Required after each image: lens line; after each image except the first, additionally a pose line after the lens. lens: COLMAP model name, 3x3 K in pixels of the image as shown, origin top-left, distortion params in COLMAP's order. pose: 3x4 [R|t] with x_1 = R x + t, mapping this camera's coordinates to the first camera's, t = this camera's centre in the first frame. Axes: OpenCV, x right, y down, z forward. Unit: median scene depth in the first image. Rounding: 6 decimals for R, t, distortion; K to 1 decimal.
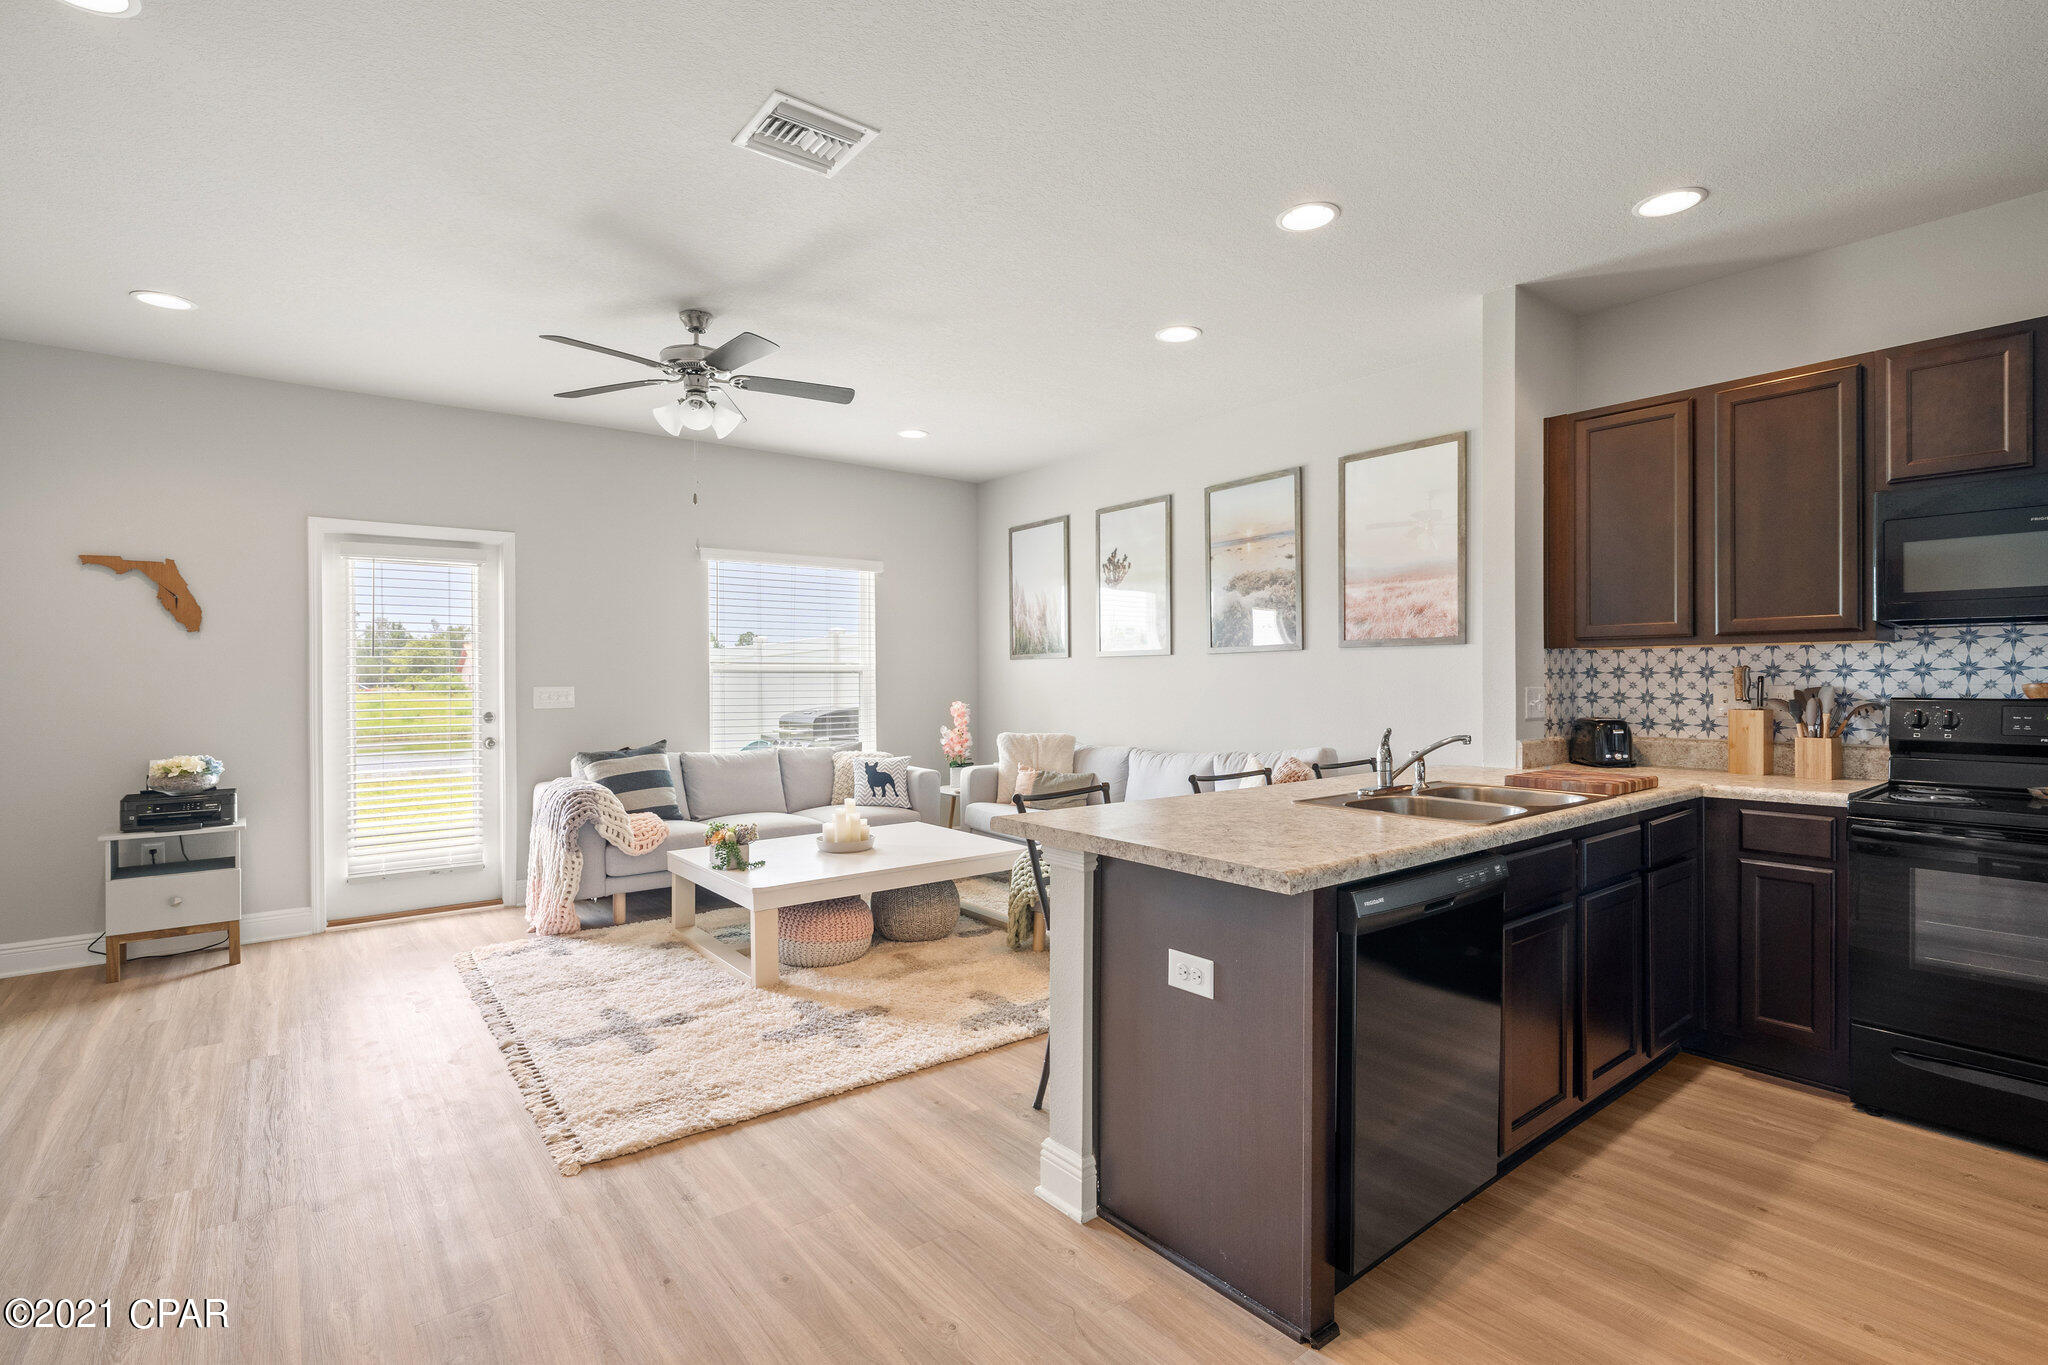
lens RADIAL K [[972.2, 0, 1031.5], [0, 972.2, 672.7], [0, 0, 1]] dist [0.000299, -0.000700]
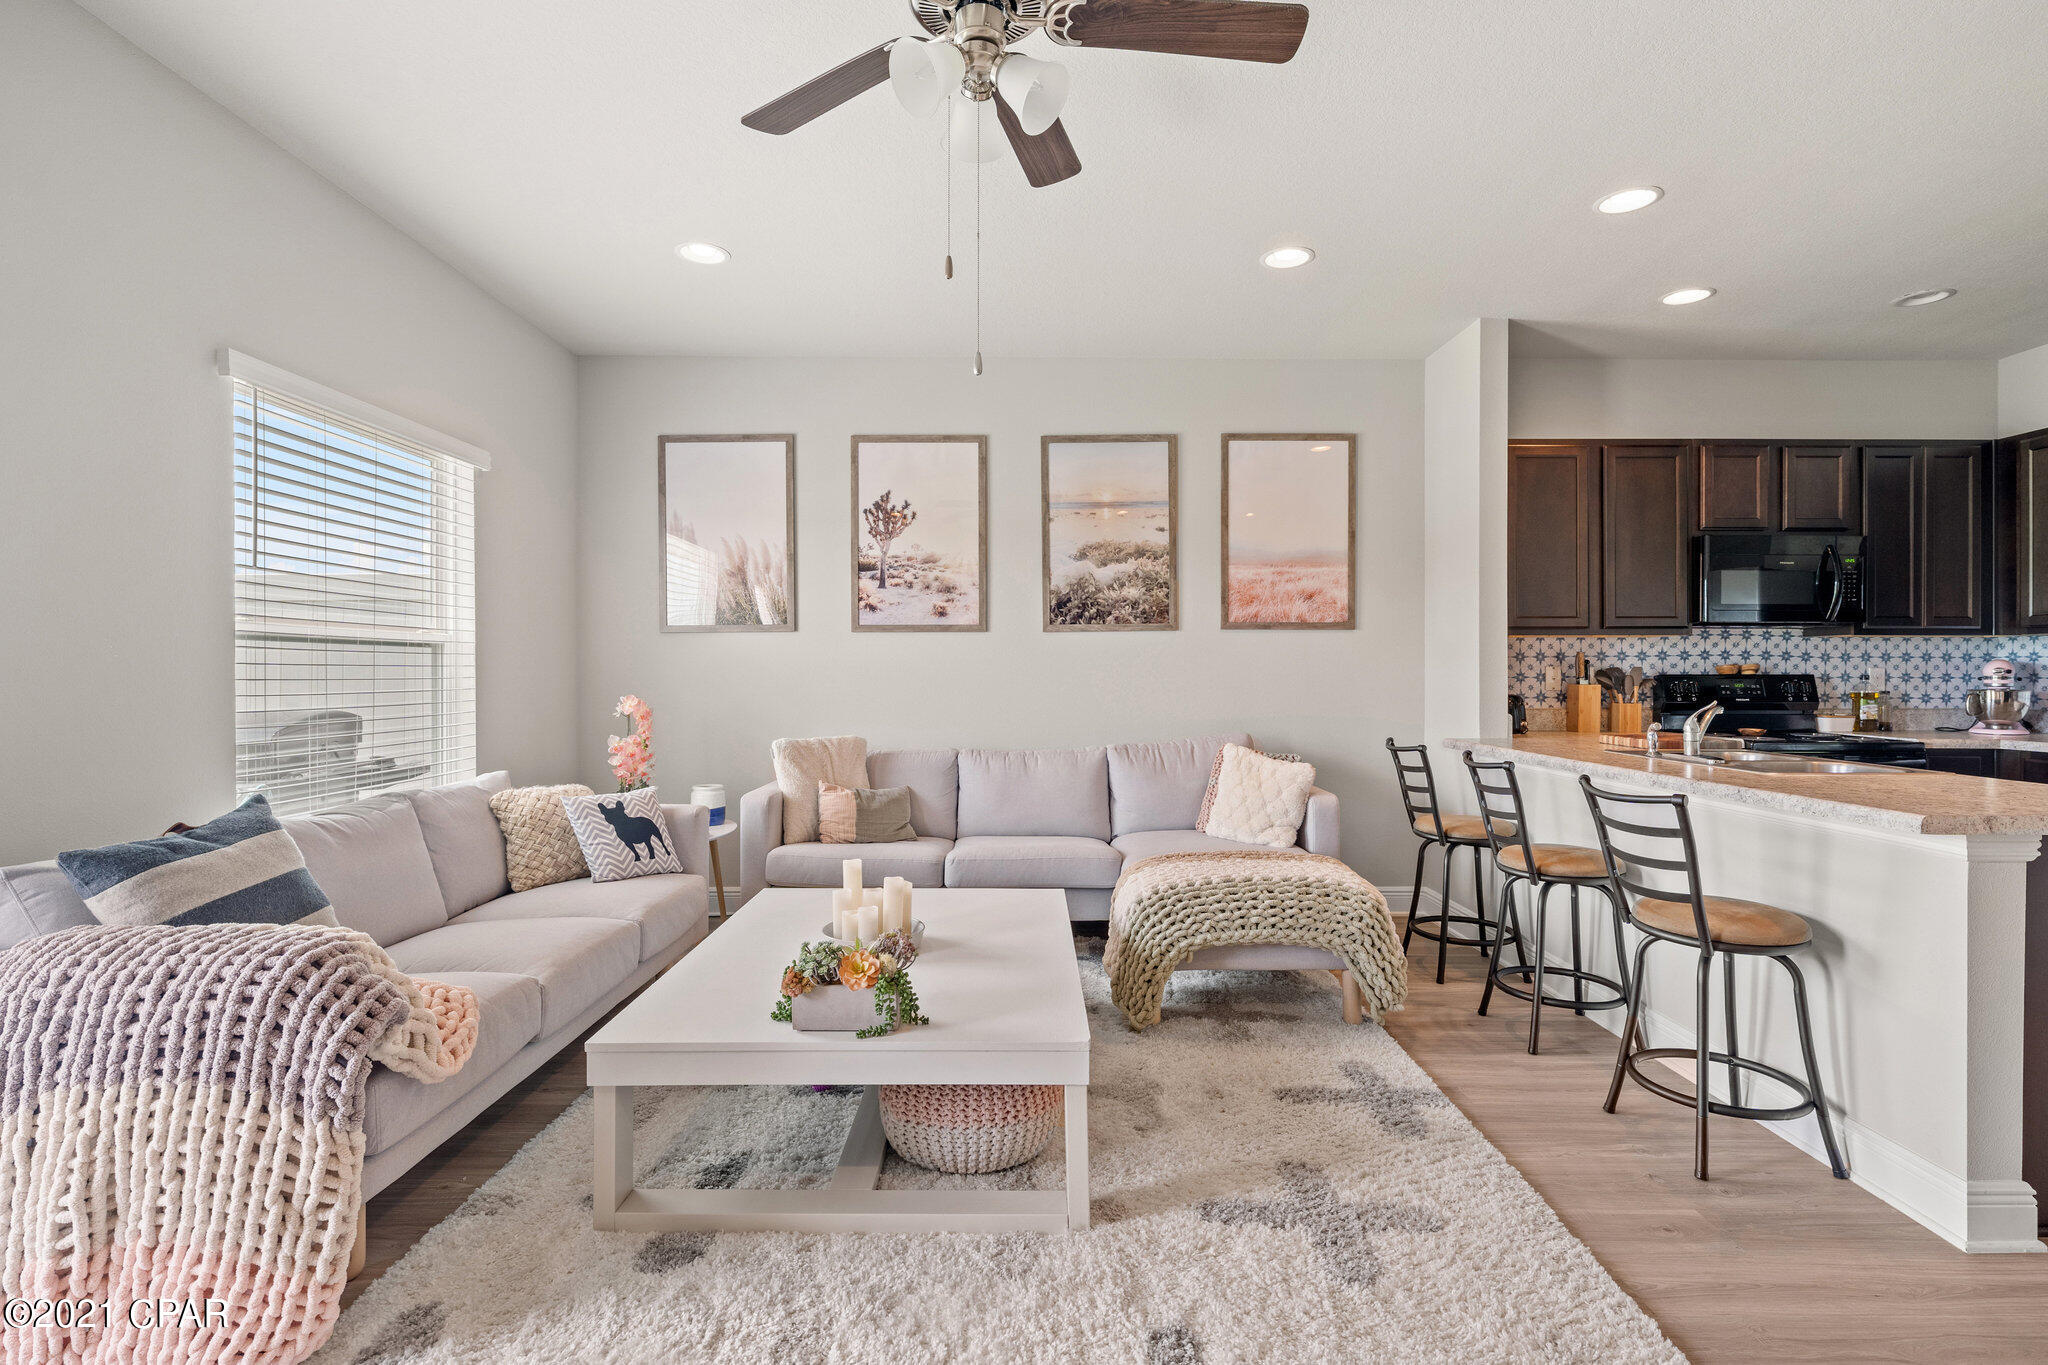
lens RADIAL K [[972.2, 0, 1031.5], [0, 972.2, 672.7], [0, 0, 1]] dist [0.000299, -0.000700]
pose [[0.612399, -0.000212, 0.790548, -0.585735], [-0.006825, 0.999961, 0.005555, 0.014220], [-0.790519, -0.008797, 0.612374, 0.568827]]
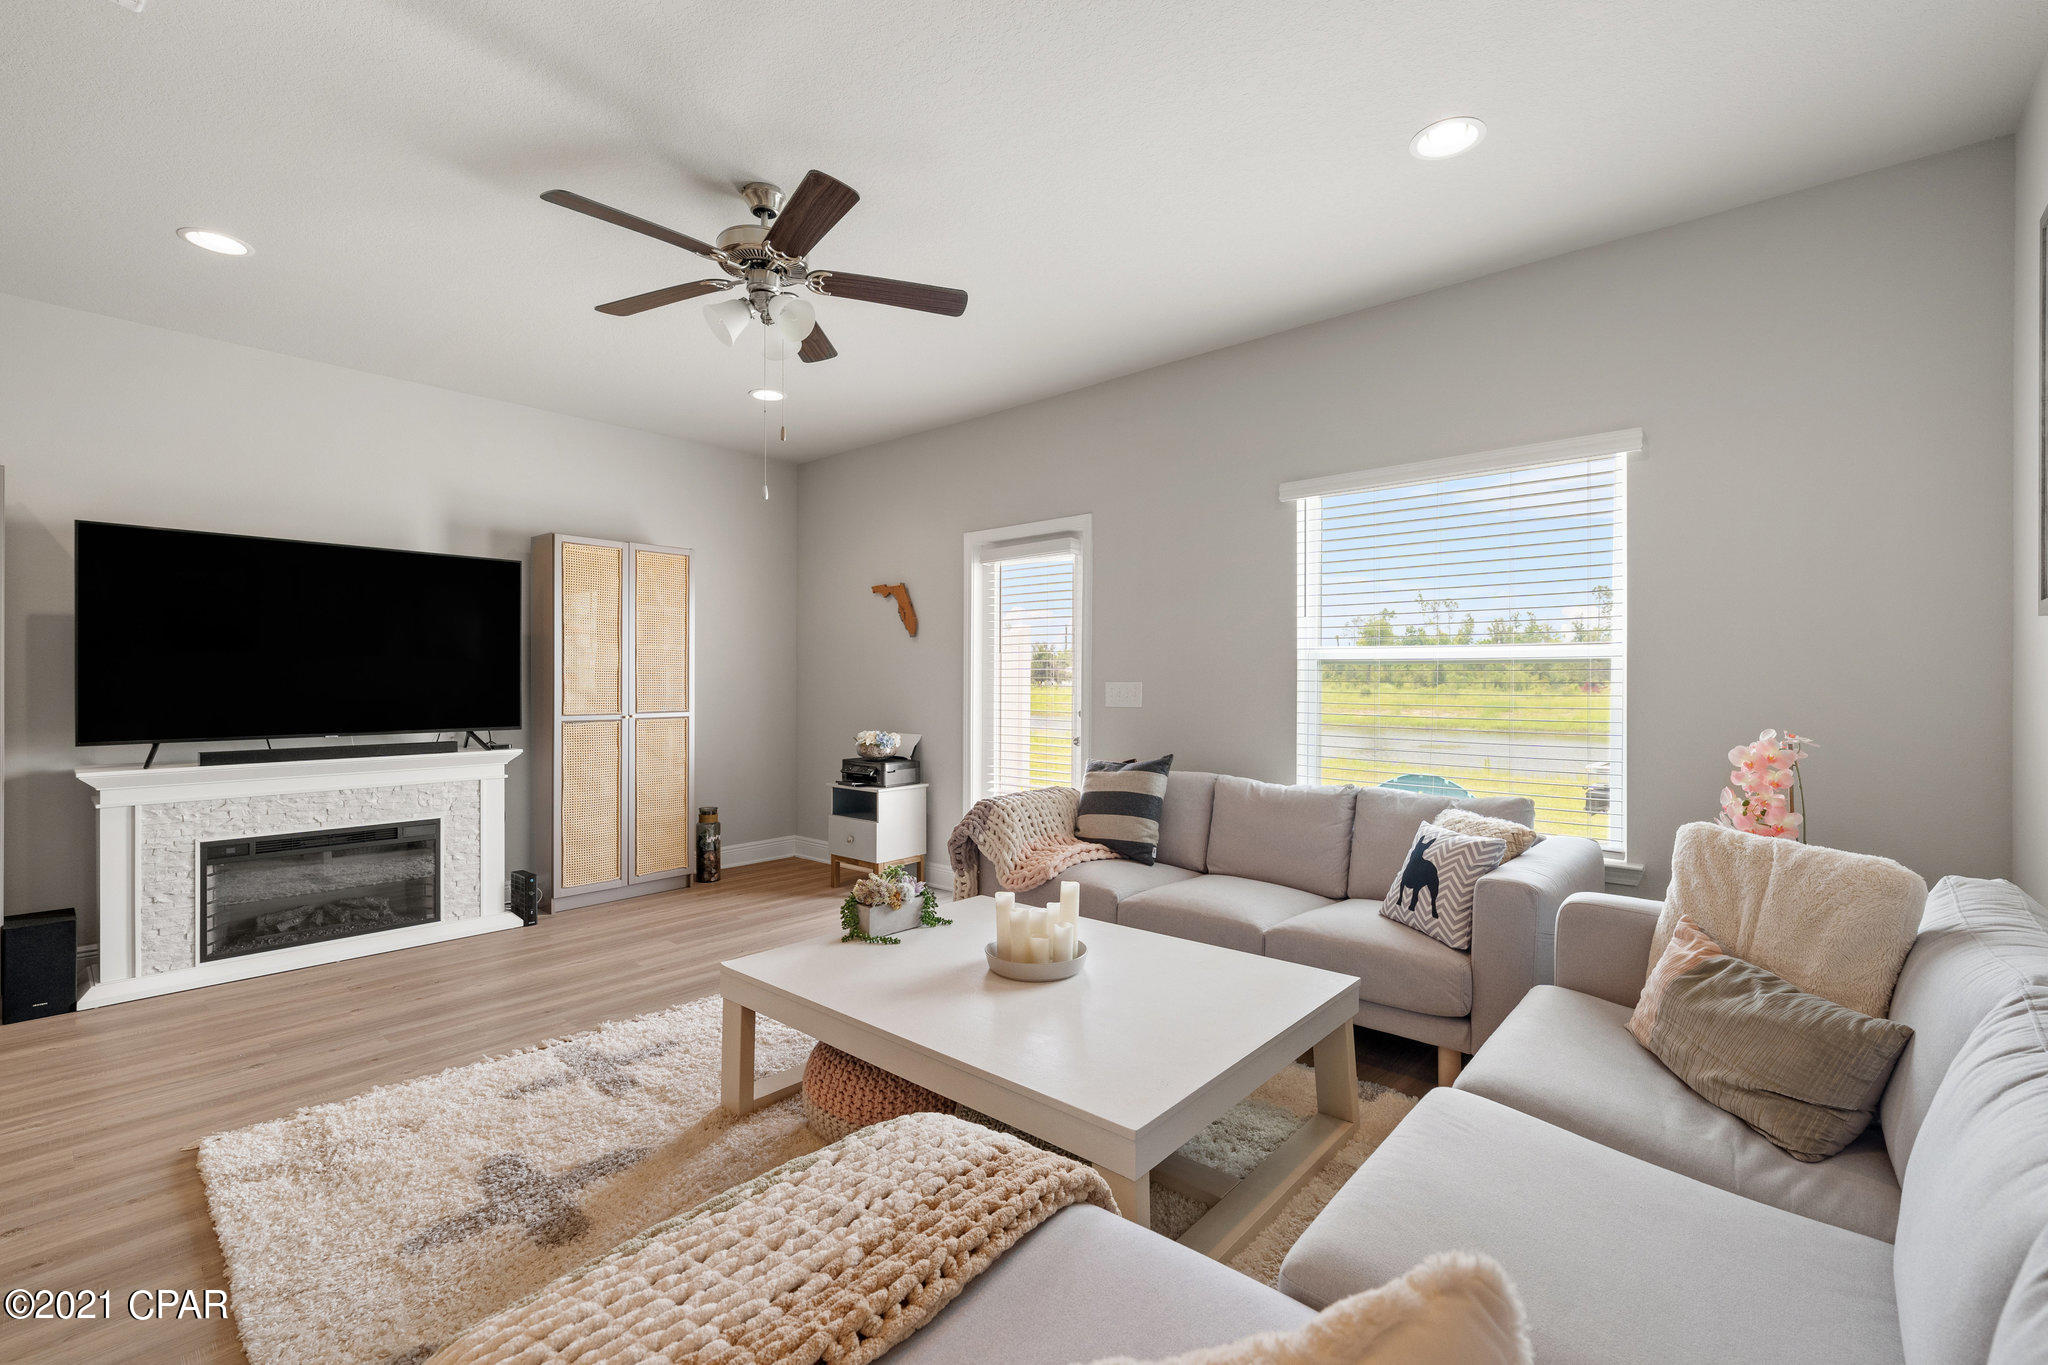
lens RADIAL K [[886.5, 0, 1024.0], [0, 886.5, 682.5], [0, 0, 1]] dist [-0.002976, 0.000283]
pose [[0.179918, 0.007904, -0.983650, 0.314589], [0.002264, 0.999962, 0.008449, 0.009044], [0.983679, -0.003747, 0.179893, 0.891507]]
